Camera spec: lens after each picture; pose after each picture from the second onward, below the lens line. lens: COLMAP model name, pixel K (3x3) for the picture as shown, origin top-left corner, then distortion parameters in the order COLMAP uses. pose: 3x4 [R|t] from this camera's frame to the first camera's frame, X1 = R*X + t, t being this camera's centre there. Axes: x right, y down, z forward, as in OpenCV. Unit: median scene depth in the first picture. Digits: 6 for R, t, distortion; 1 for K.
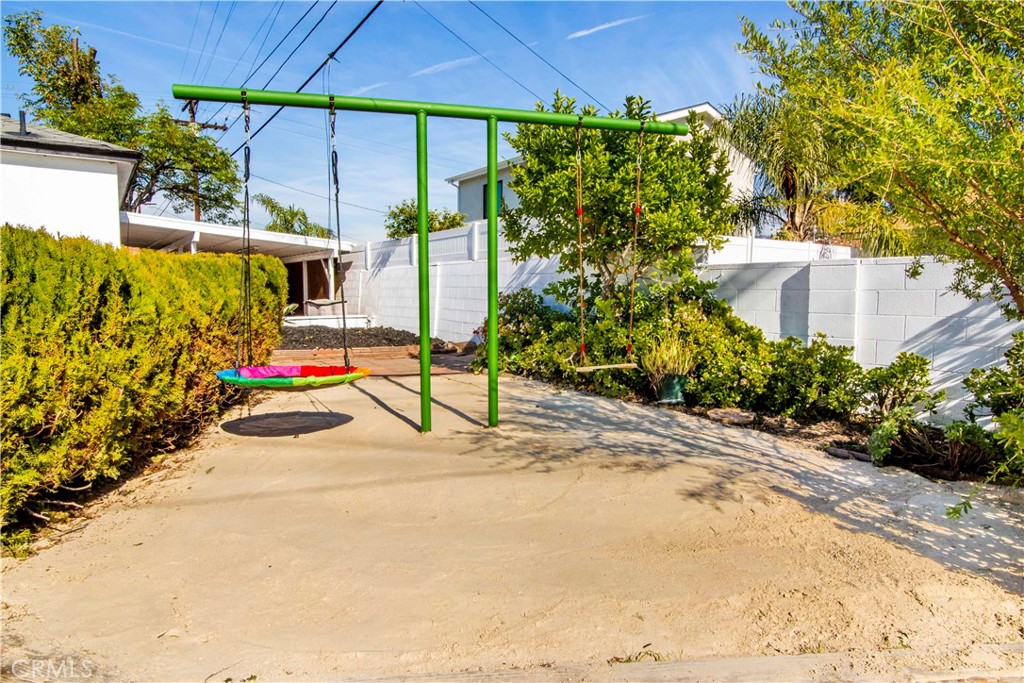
lens RADIAL K [[621.8, 0, 512.0], [0, 621.8, 342.4], [0, 0, 1]] dist [0.008824, 0.000717]
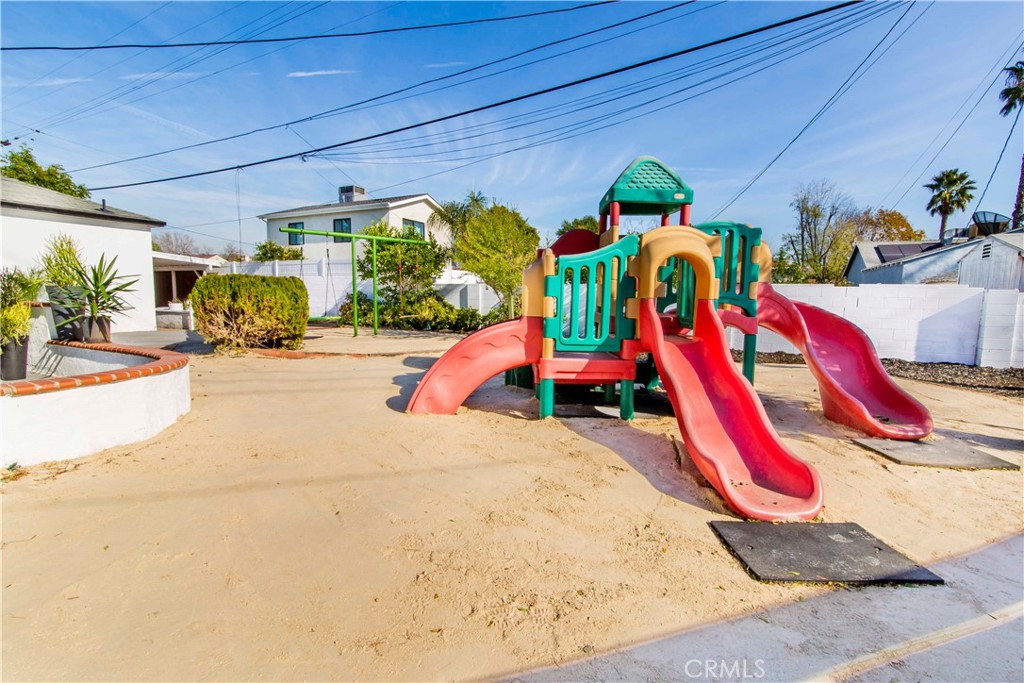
lens RADIAL K [[466.5, 0, 513.1], [0, 466.5, 340.3], [0, 0, 1]] dist [0.000460, -0.000408]
pose [[0.881037, -0.037492, 0.471560, -0.425920], [0.028421, 0.999249, 0.026347, 0.095225], [-0.472193, -0.009810, 0.881440, -1.144054]]
